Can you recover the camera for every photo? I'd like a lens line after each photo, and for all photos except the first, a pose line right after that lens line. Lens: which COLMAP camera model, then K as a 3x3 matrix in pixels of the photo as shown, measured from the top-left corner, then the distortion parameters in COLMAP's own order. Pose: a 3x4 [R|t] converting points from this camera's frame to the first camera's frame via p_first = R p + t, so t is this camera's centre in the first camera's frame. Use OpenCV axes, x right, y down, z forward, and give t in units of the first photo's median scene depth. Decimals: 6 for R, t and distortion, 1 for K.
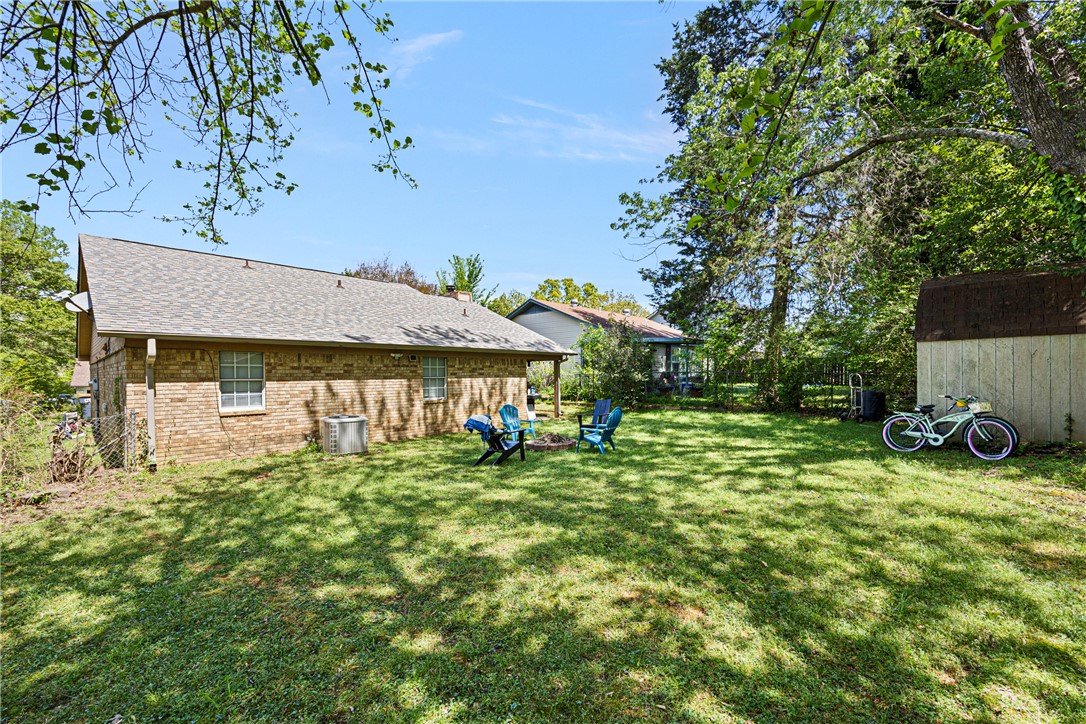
lens RADIAL K [[445.3, 0, 552.0], [0, 445.3, 368.3], [0, 0, 1]] dist [-0.004077, -0.000326]
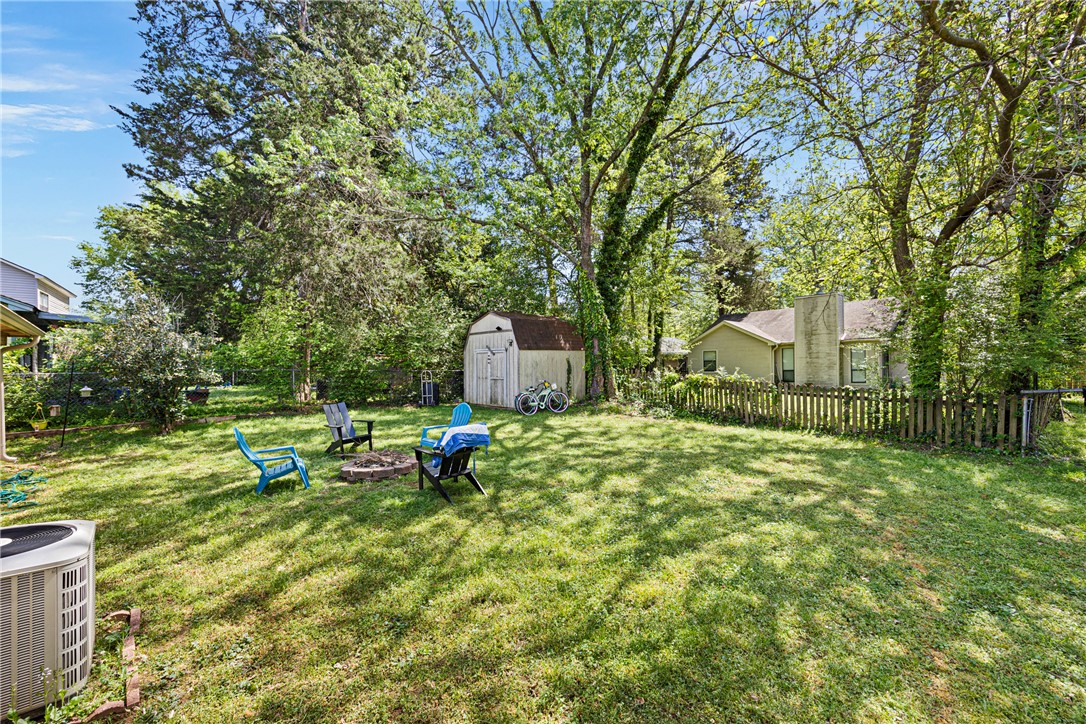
lens RADIAL K [[445.3, 0, 543.3], [0, 445.3, 369.8], [0, 0, 1]] dist [-0.004077, -0.000326]
pose [[0.034776, 0.008228, 0.999361, -1.304552], [-0.004733, 0.999956, -0.008069, 0.043201], [-0.999384, -0.004449, 0.034813, 1.333853]]
